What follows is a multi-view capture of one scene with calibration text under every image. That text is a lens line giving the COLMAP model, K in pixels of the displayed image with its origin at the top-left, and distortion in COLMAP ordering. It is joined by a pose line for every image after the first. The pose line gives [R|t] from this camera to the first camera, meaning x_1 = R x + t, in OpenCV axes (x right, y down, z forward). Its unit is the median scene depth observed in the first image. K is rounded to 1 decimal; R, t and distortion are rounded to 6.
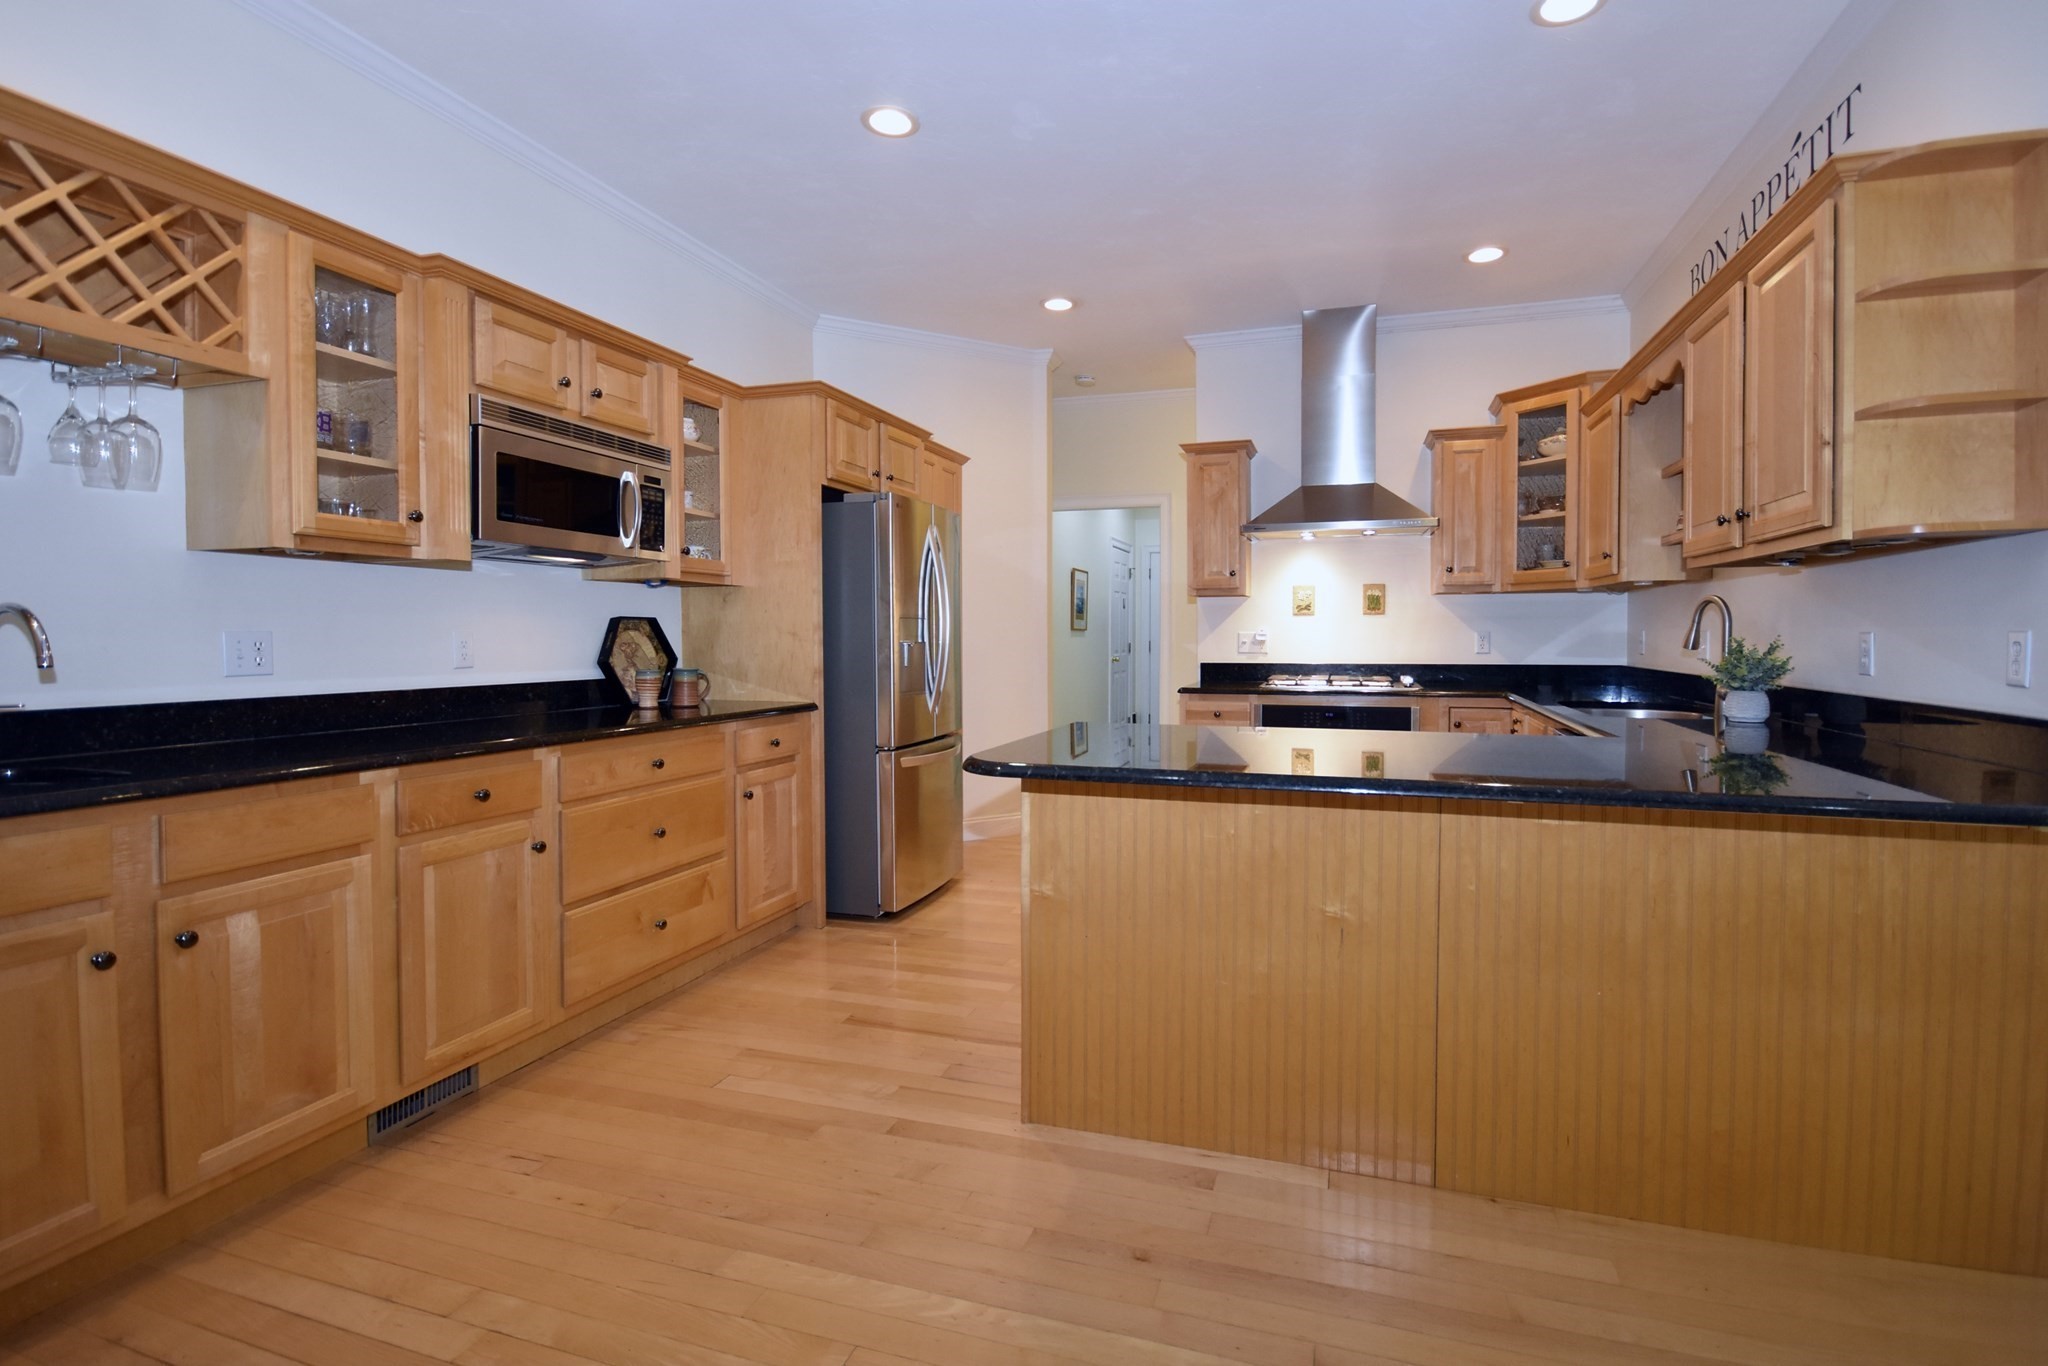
lens RADIAL K [[970.8, 0, 1070.2], [0, 970.8, 644.4], [0, 0, 1]] dist [0.002886, -0.000385]
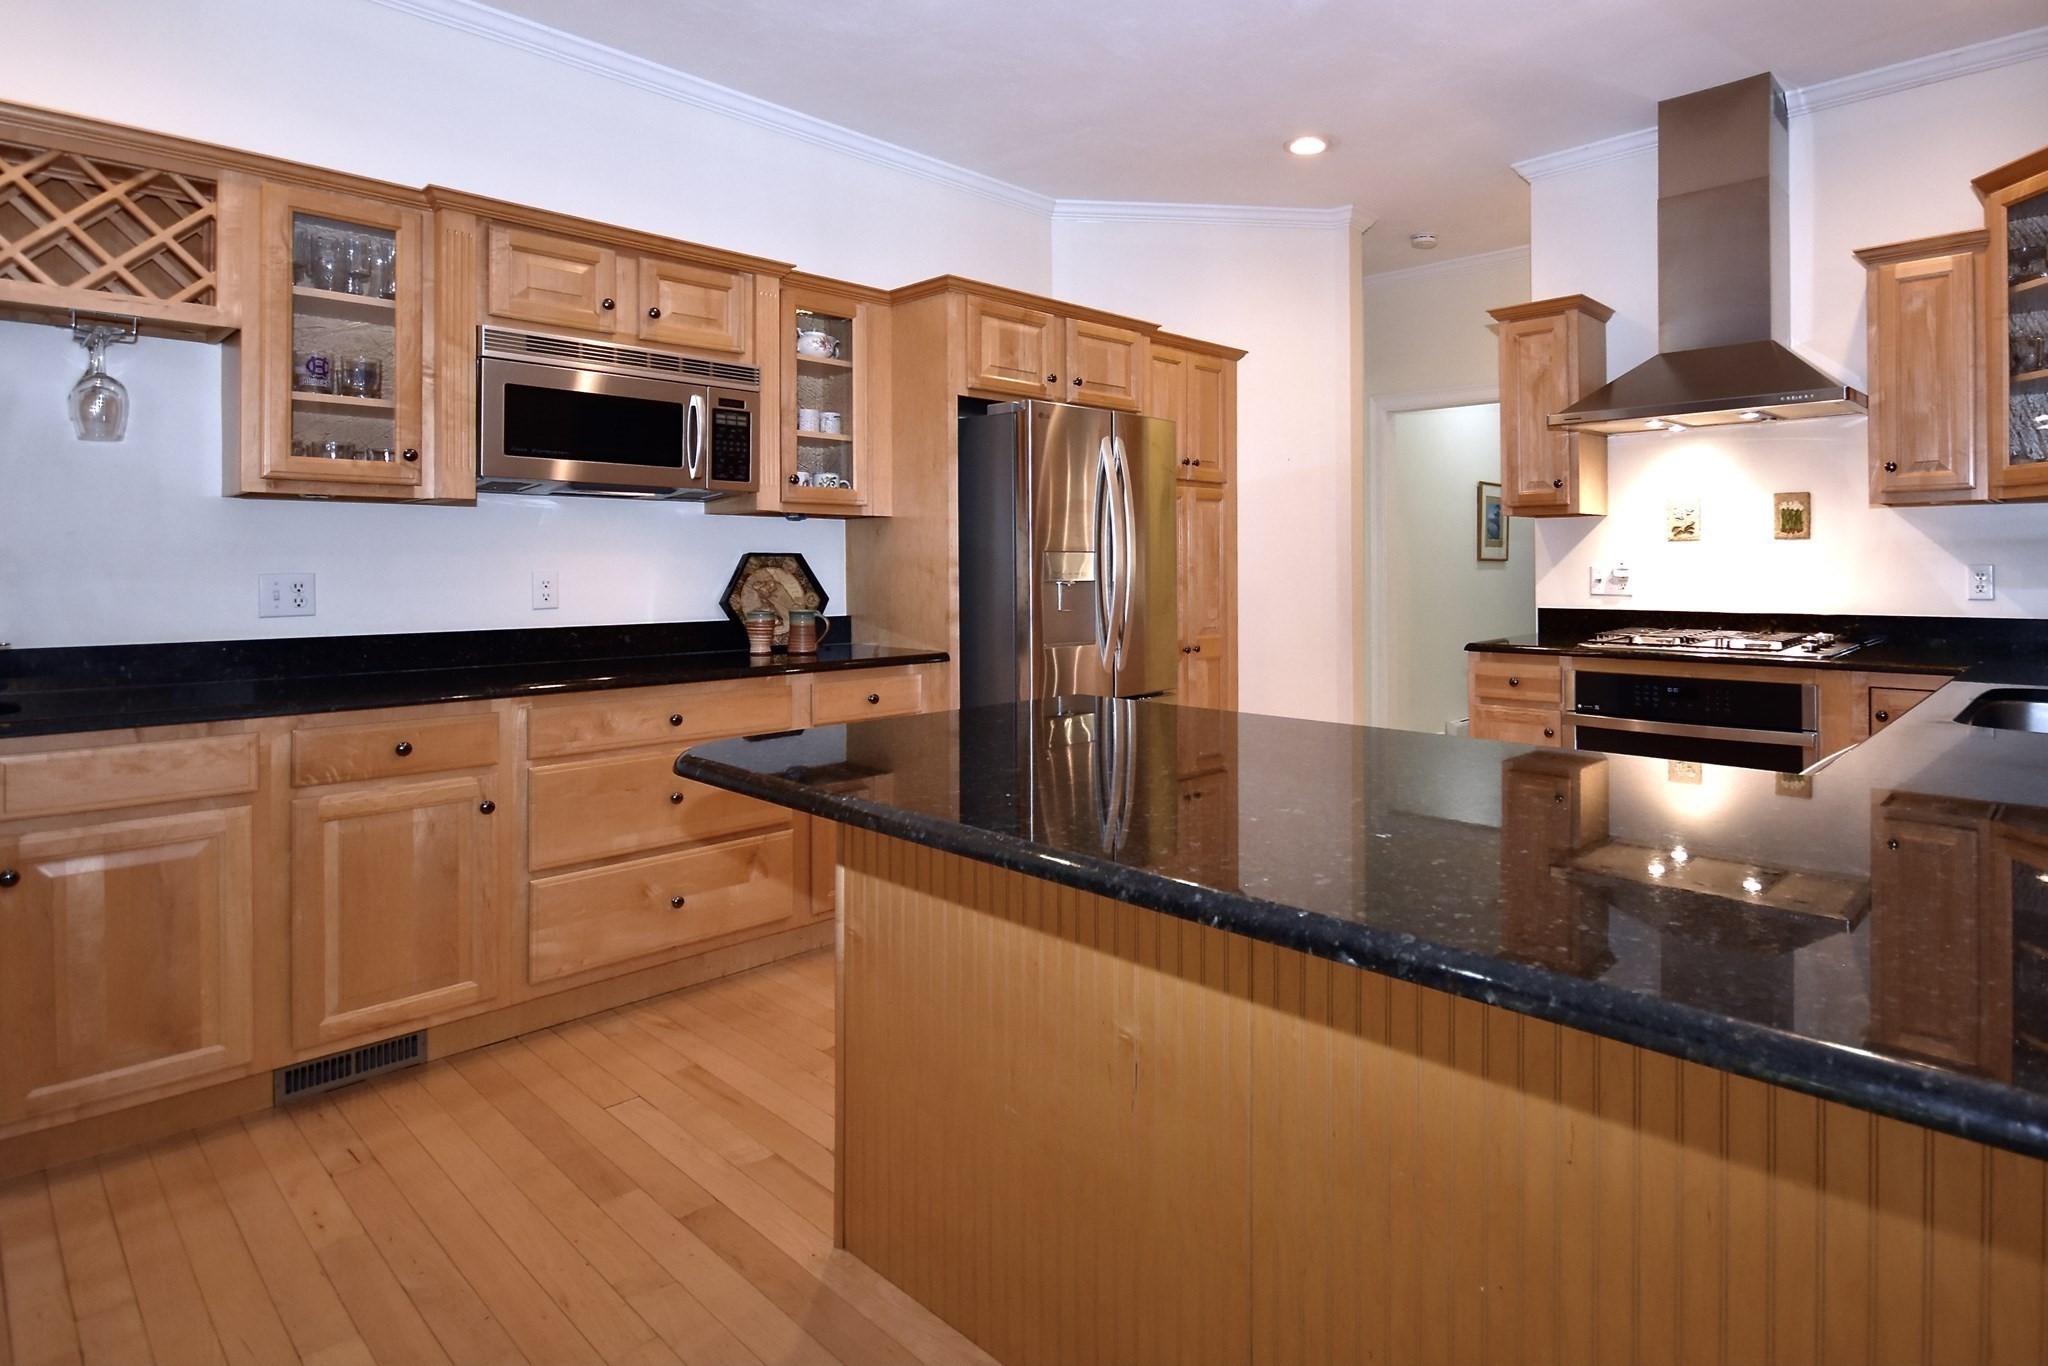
lens RADIAL K [[1104.1, 0, 1207.6], [0, 1104.1, 542.1], [0, 0, 1]] dist [0.001046, -0.004772]
pose [[0.915742, -0.010599, -0.401628, 0.453851], [-0.000751, 0.999605, -0.028092, -0.012516], [0.401767, 0.026027, 0.915372, 0.279501]]
